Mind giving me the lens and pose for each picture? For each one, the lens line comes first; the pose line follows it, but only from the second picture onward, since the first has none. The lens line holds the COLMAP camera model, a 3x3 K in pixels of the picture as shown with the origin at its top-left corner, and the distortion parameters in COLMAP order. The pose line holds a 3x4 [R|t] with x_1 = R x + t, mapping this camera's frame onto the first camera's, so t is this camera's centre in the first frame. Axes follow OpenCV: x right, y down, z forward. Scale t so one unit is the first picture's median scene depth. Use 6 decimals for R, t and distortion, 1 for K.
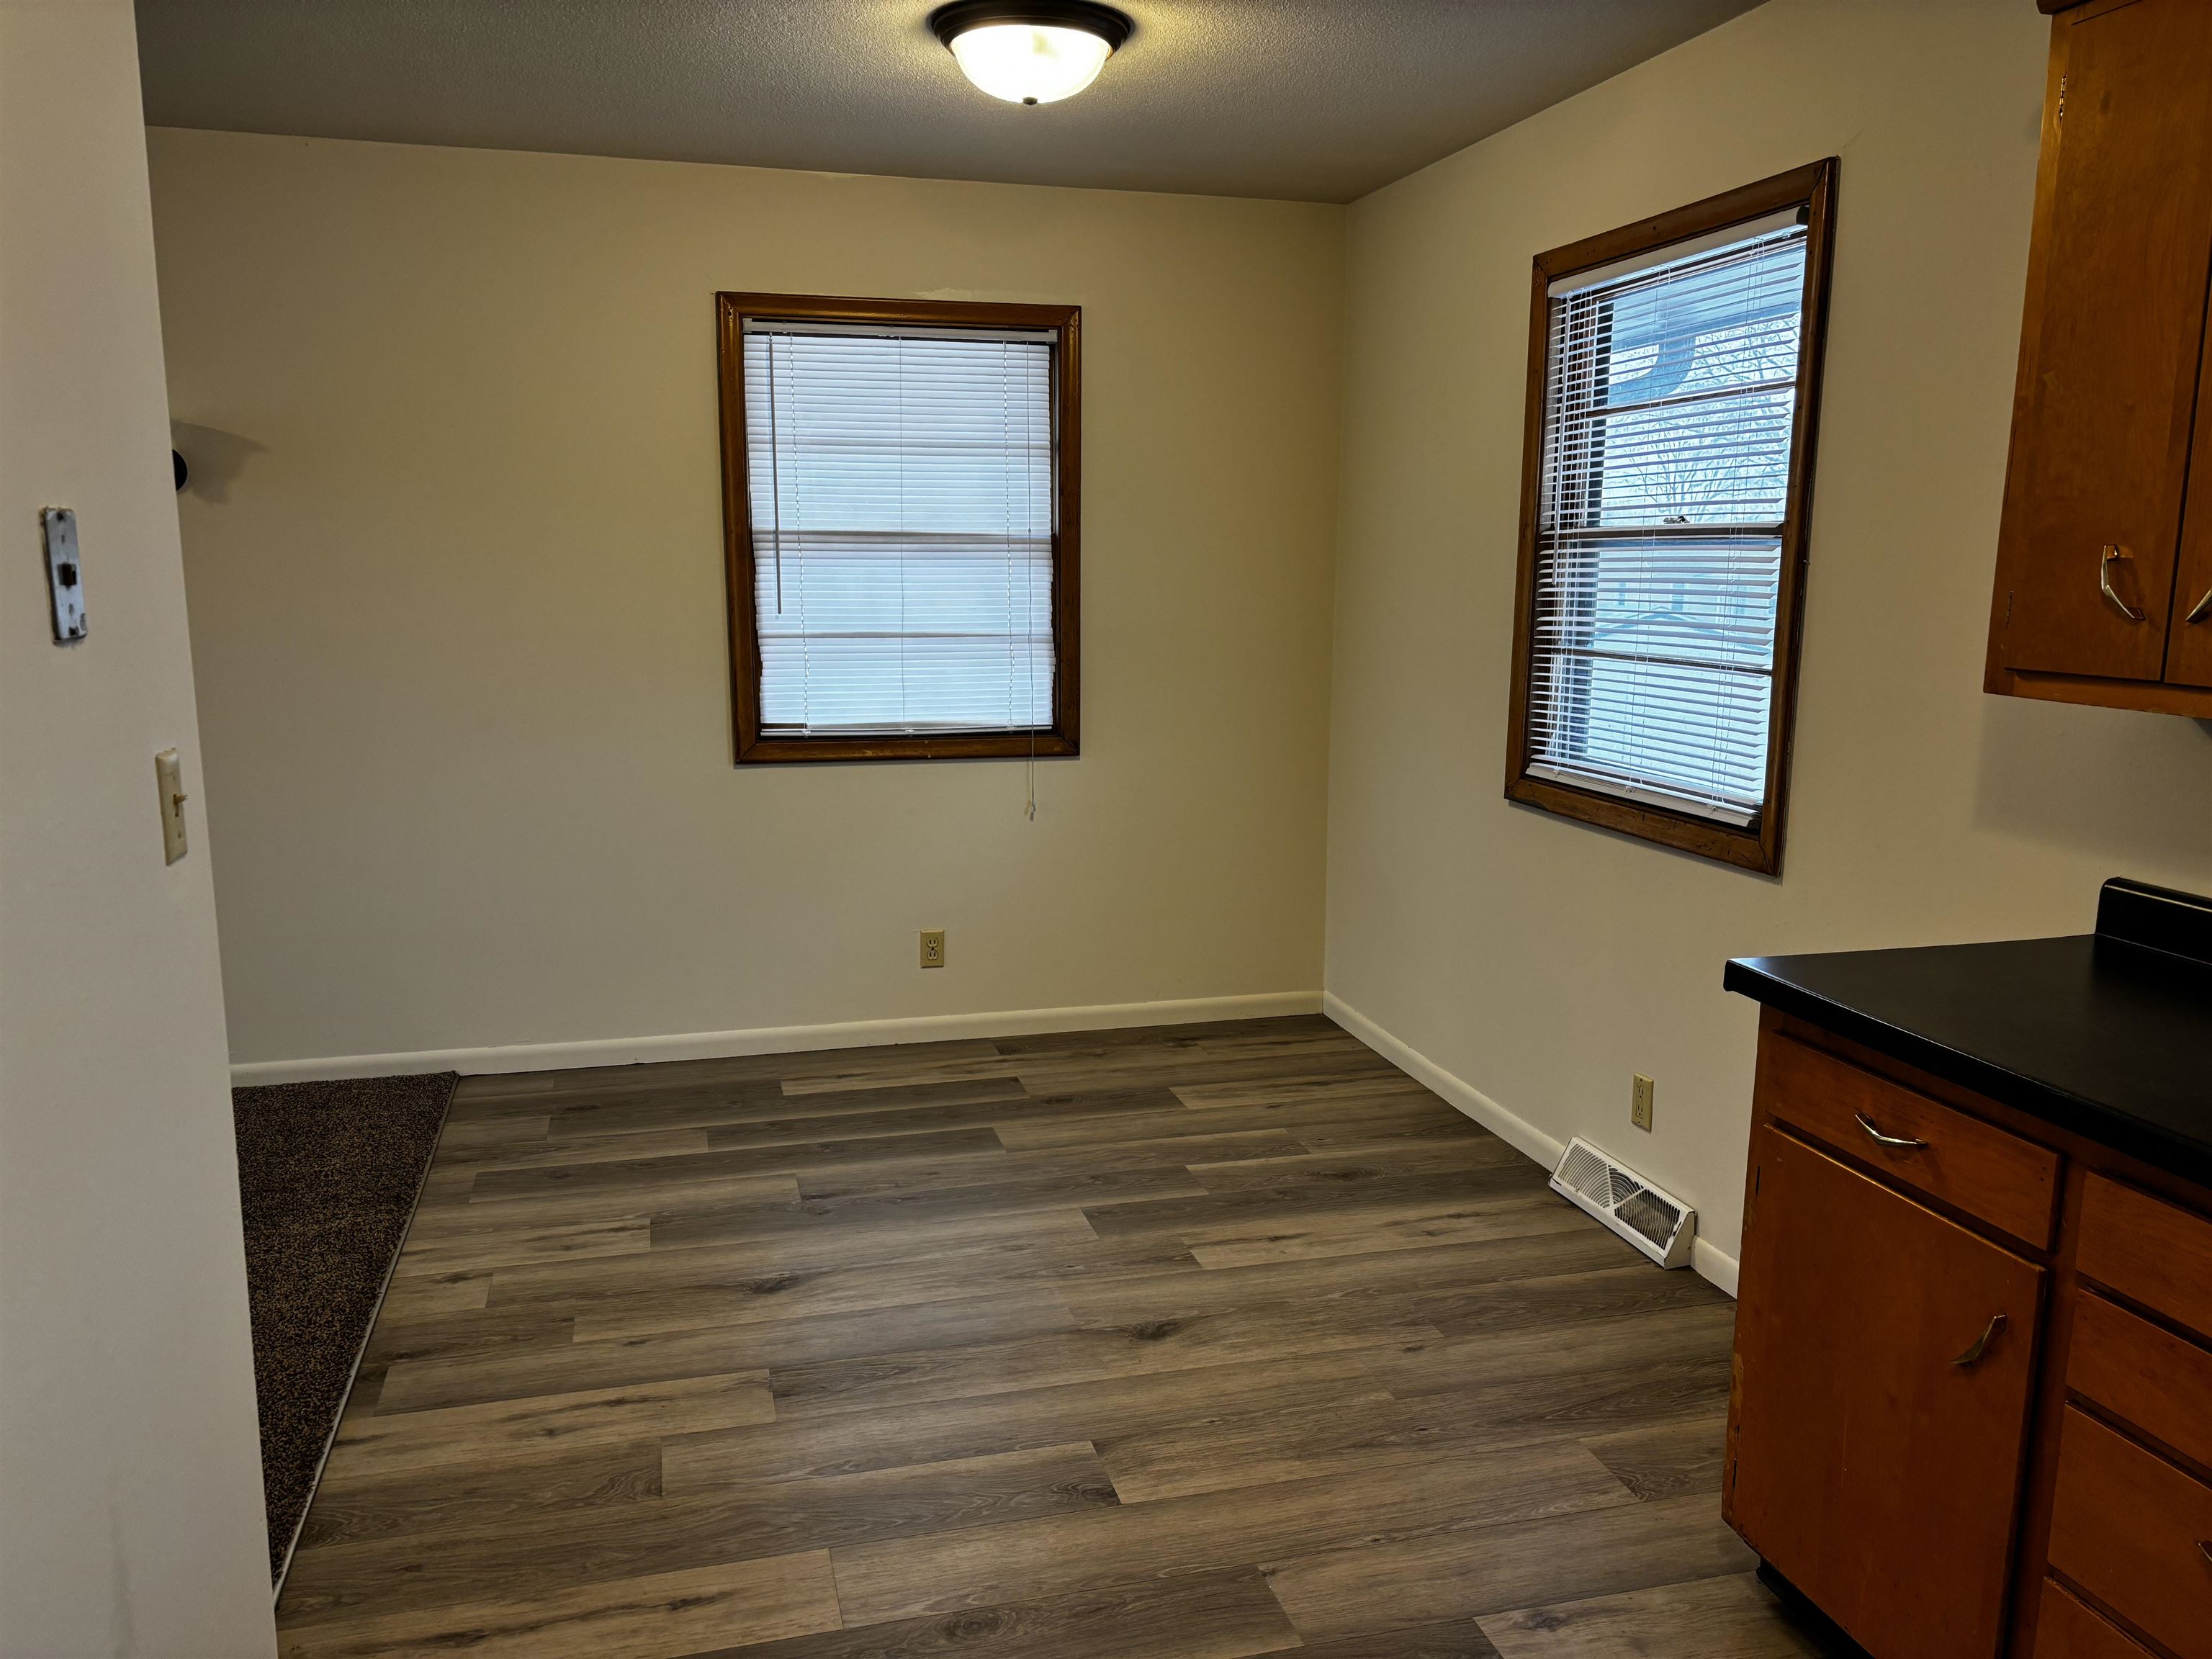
lens RADIAL K [[1677.7, 0, 1105.7], [0, 1677.7, 838.2], [0, 0, 1]] dist [0.020196, -0.022393]
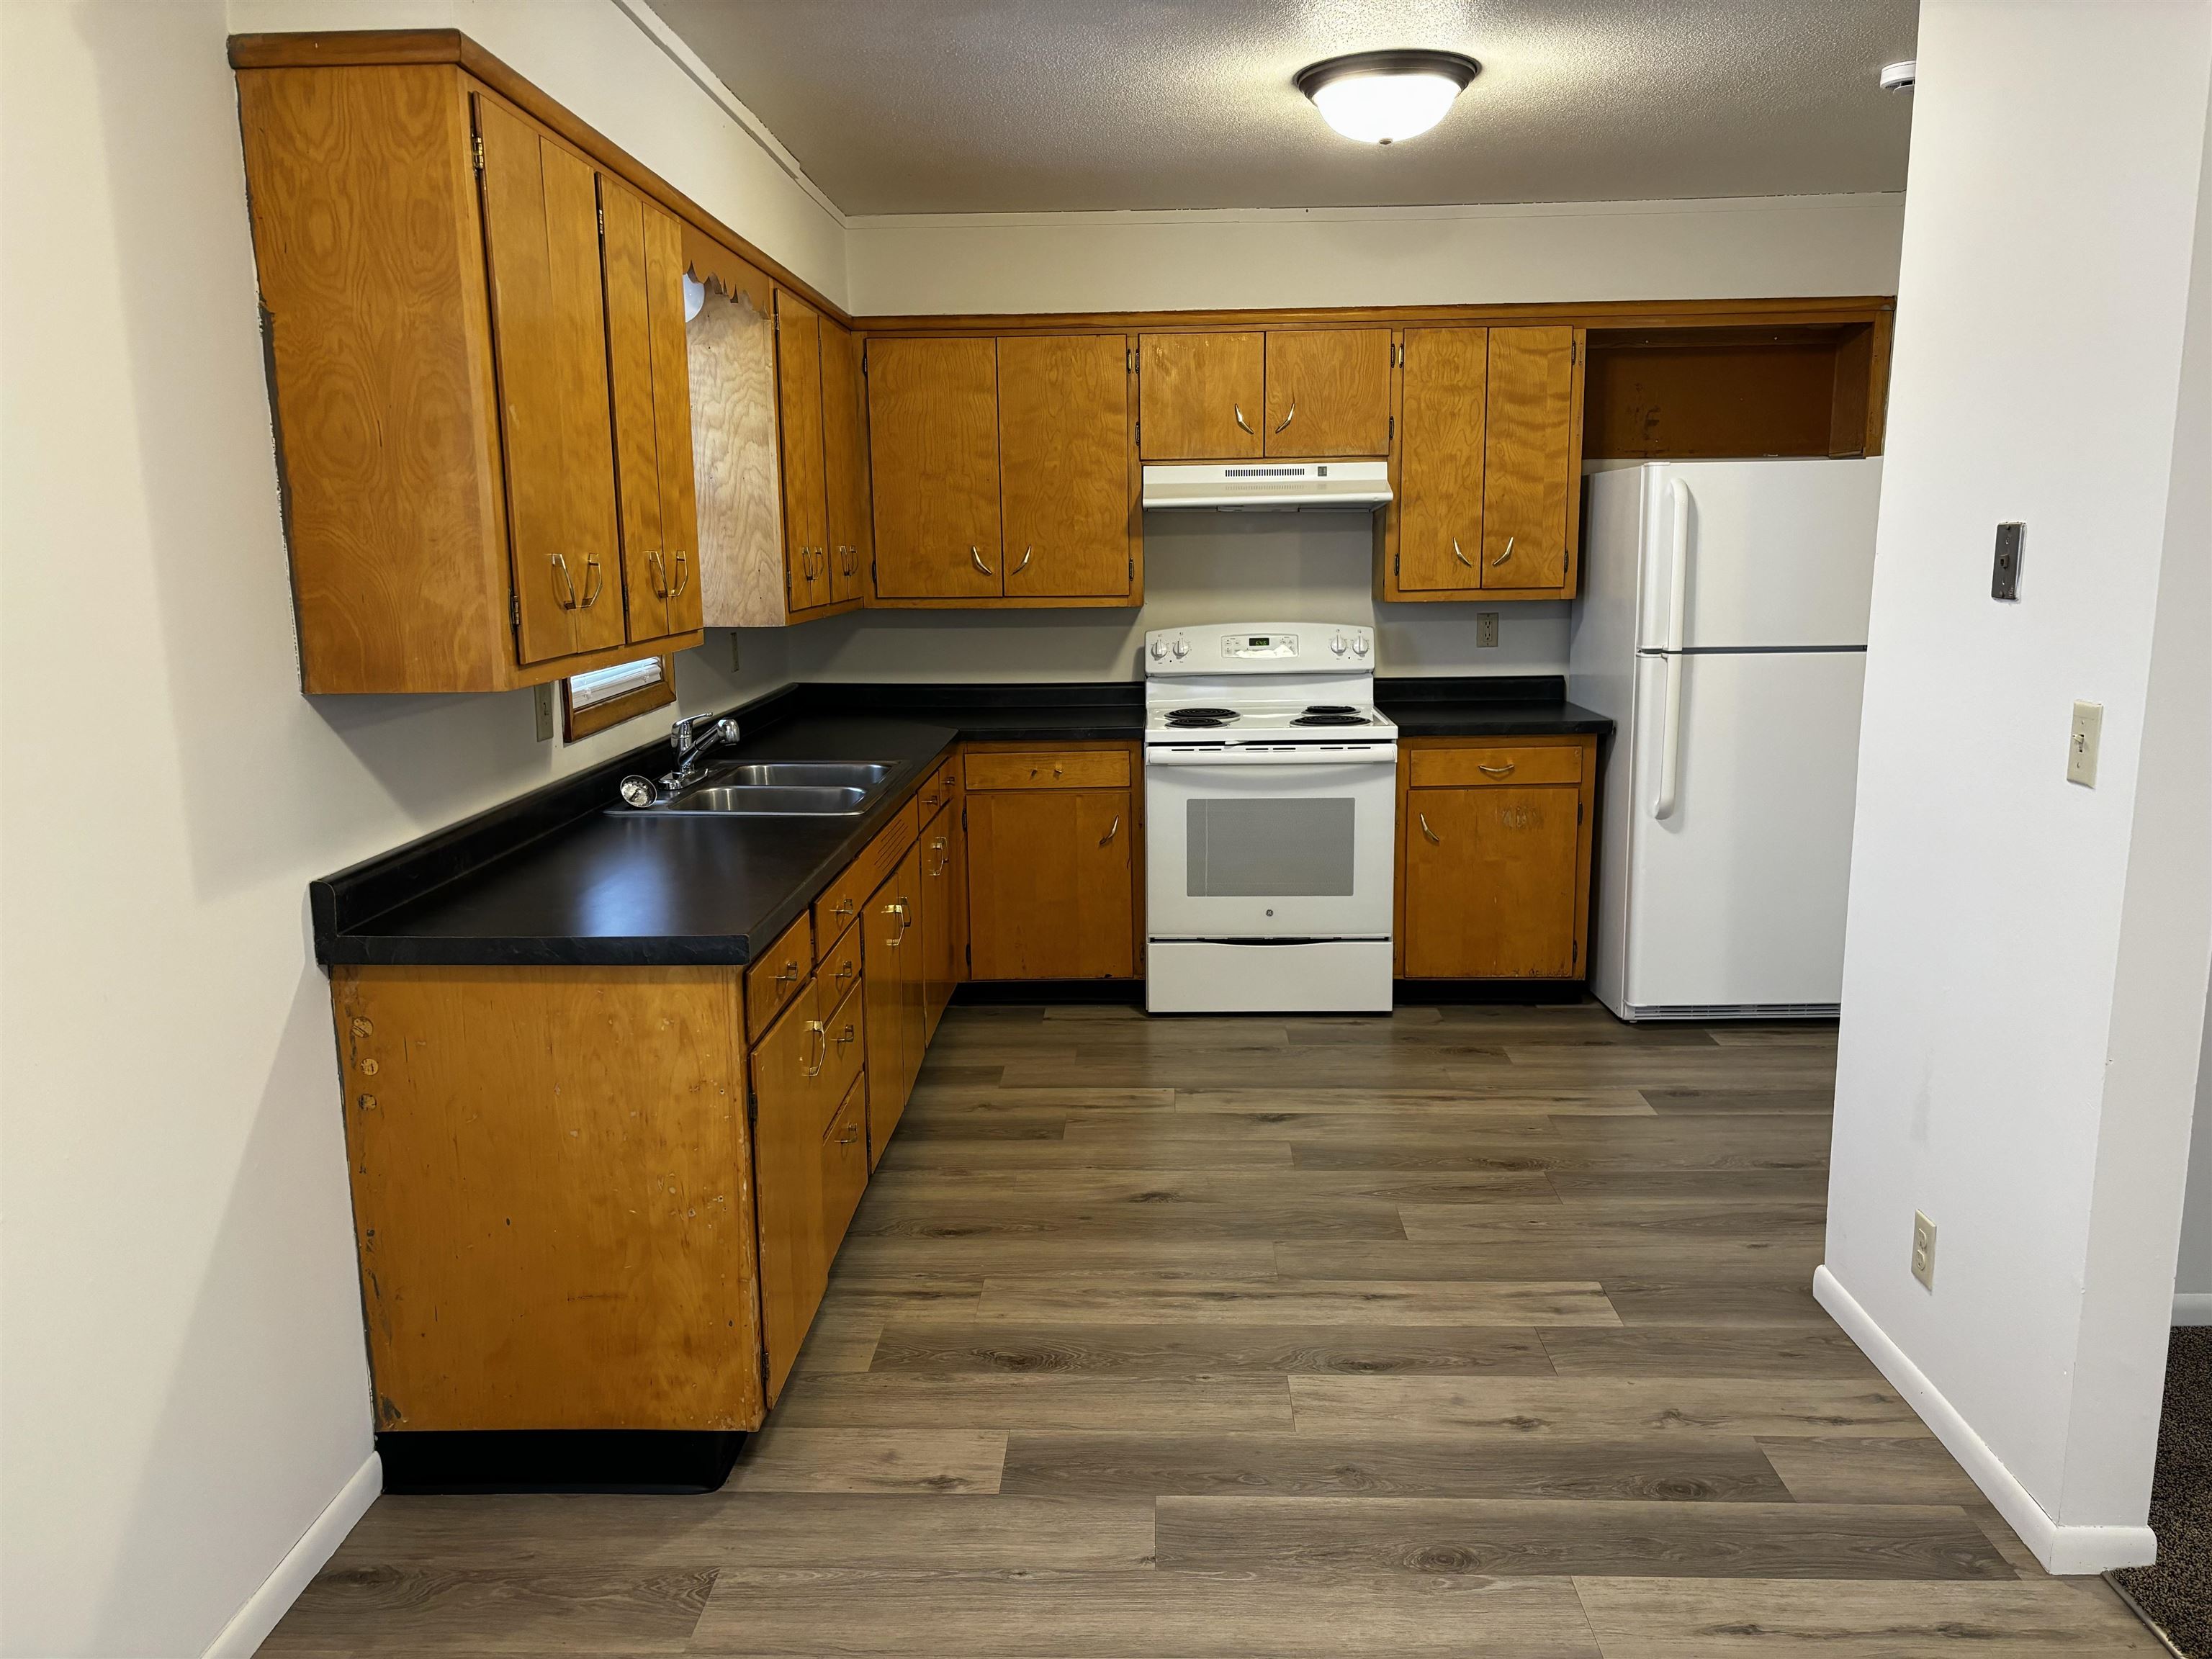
lens RADIAL K [[1677.7, 0, 1113.7], [0, 1677.7, 851.1], [0, 0, 1]] dist [0.020196, -0.022393]
pose [[-0.960895, -0.041865, 0.273730, -0.094342], [0.052678, 0.942818, 0.329118, -0.199212], [-0.271856, 0.330668, -0.903744, 1.175779]]
